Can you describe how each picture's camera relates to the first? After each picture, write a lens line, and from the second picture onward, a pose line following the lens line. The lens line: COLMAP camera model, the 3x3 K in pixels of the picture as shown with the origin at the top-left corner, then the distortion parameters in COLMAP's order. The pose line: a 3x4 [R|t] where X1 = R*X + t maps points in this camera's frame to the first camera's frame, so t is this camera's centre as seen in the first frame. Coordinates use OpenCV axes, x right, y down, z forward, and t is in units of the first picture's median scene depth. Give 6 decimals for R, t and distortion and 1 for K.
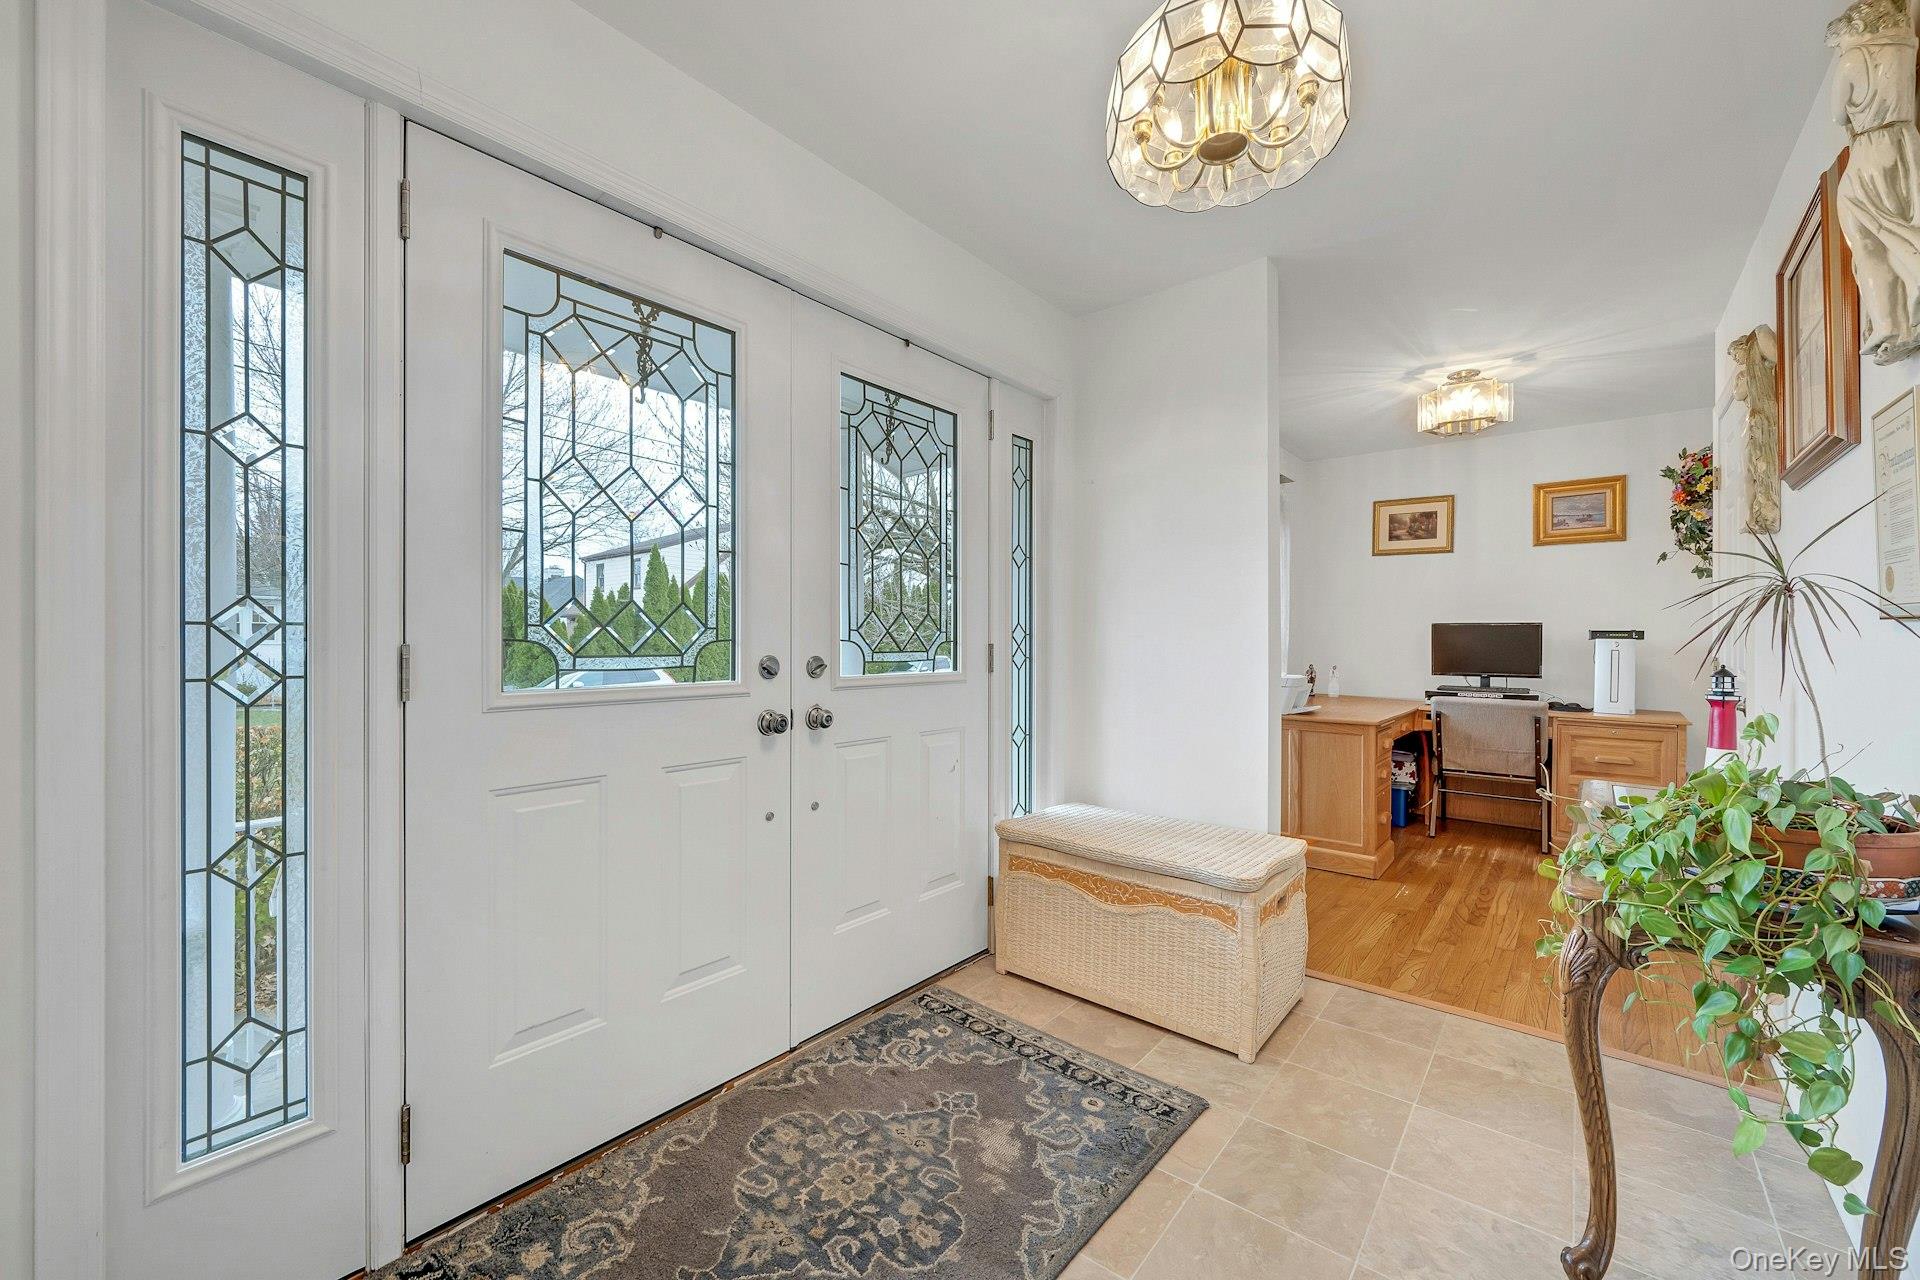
lens RADIAL K [[745.7, 0, 962.9], [0, 745.7, 636.4], [0, 0, 1]] dist [-0.001634, -0.000164]
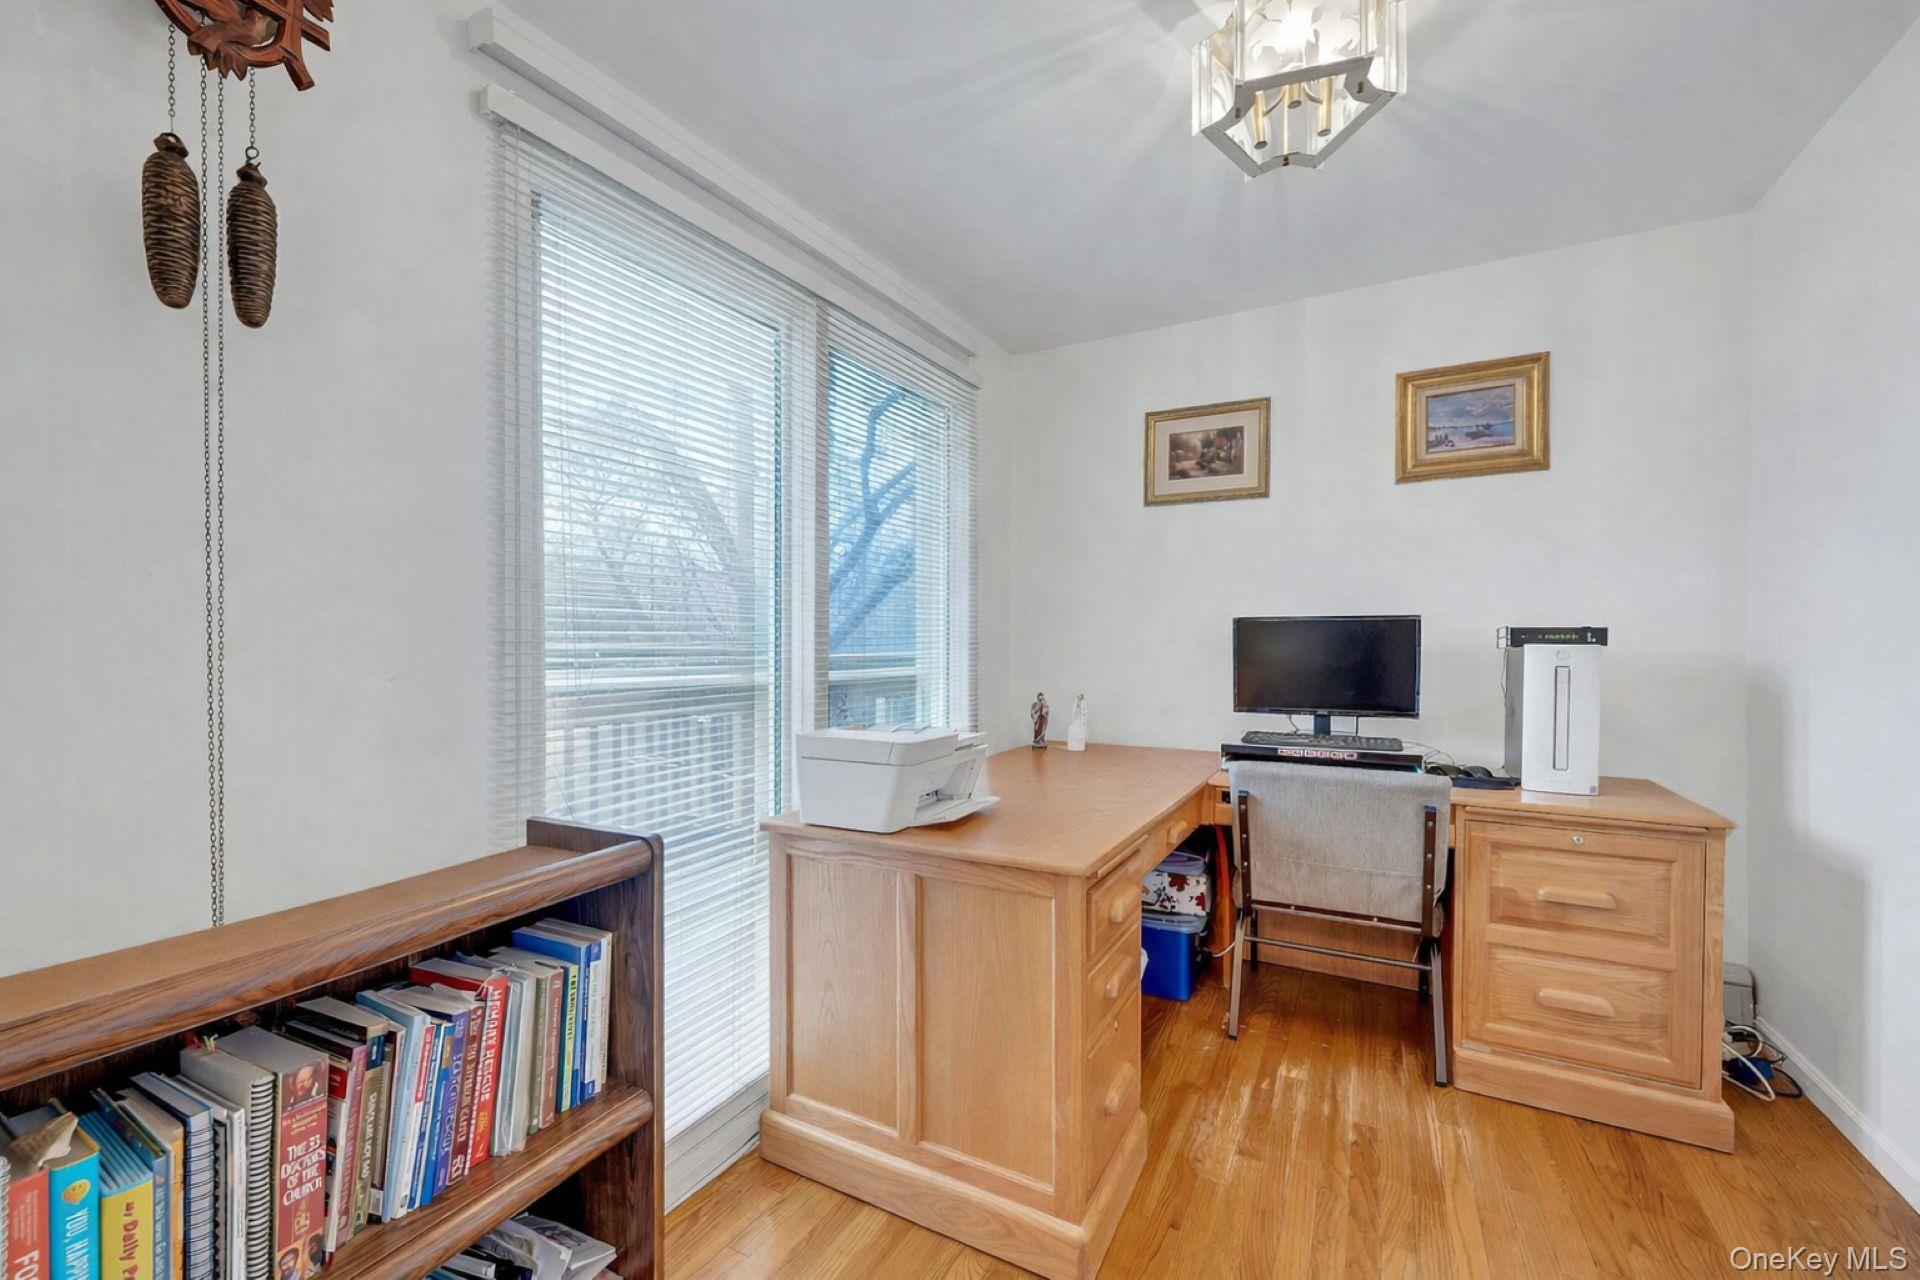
lens RADIAL K [[745.7, 0, 957.5], [0, 745.7, 647.1], [0, 0, 1]] dist [-0.001634, -0.000164]
pose [[0.982323, -0.001019, 0.187190, 0.346612], [0.001415, 0.999997, -0.001982, 0.005154], [-0.187187, 0.002212, 0.982322, 0.529596]]
